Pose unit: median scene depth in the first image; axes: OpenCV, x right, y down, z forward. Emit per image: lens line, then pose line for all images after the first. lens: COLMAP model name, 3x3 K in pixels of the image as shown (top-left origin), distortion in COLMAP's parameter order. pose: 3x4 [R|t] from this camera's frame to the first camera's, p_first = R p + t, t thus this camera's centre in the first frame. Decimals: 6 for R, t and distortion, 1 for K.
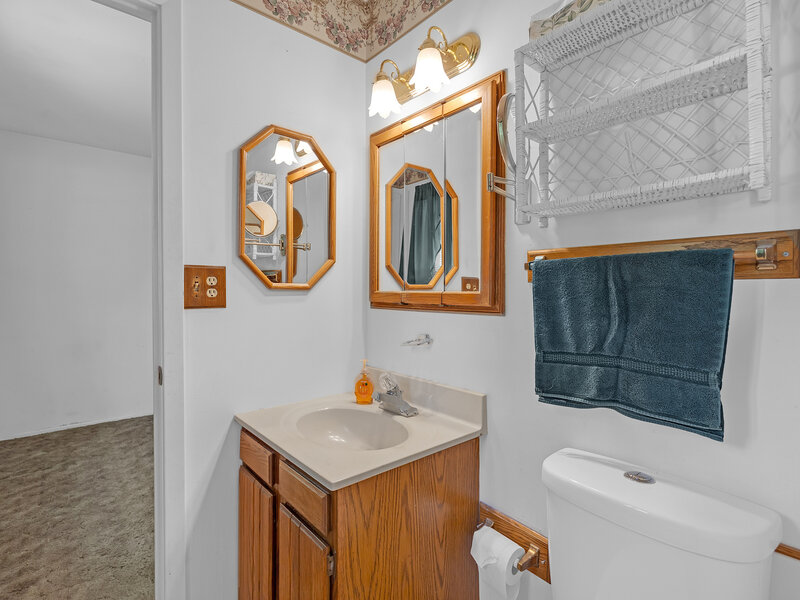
lens RADIAL K [[395.6, 0, 399.1], [0, 395.6, 295.5], [0, 0, 1]] dist [-0.001315, -0.000013]
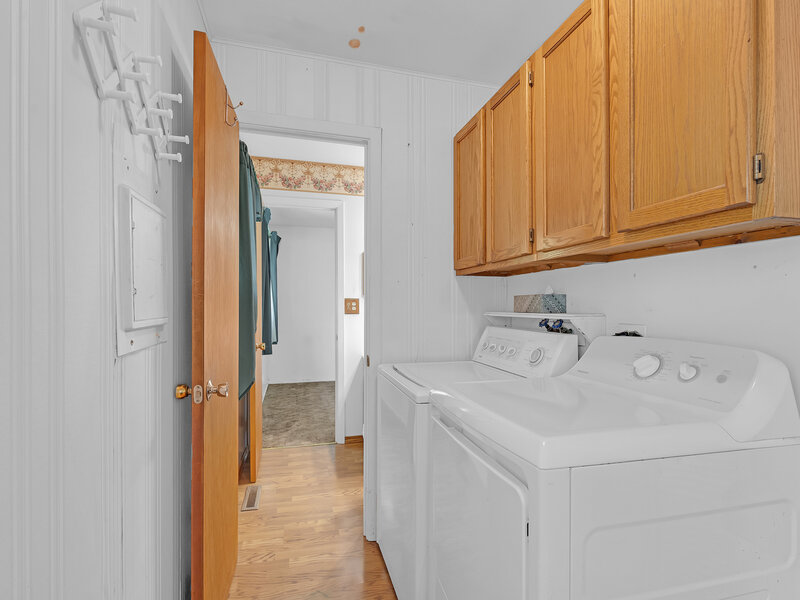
lens RADIAL K [[395.6, 0, 399.3], [0, 395.6, 303.4], [0, 0, 1]] dist [-0.001315, -0.000013]
pose [[0.899782, 0.000195, -0.436340, 0.597190], [-0.007038, 0.999876, -0.014068, -0.003148], [0.436283, 0.015729, 0.899672, -0.783223]]
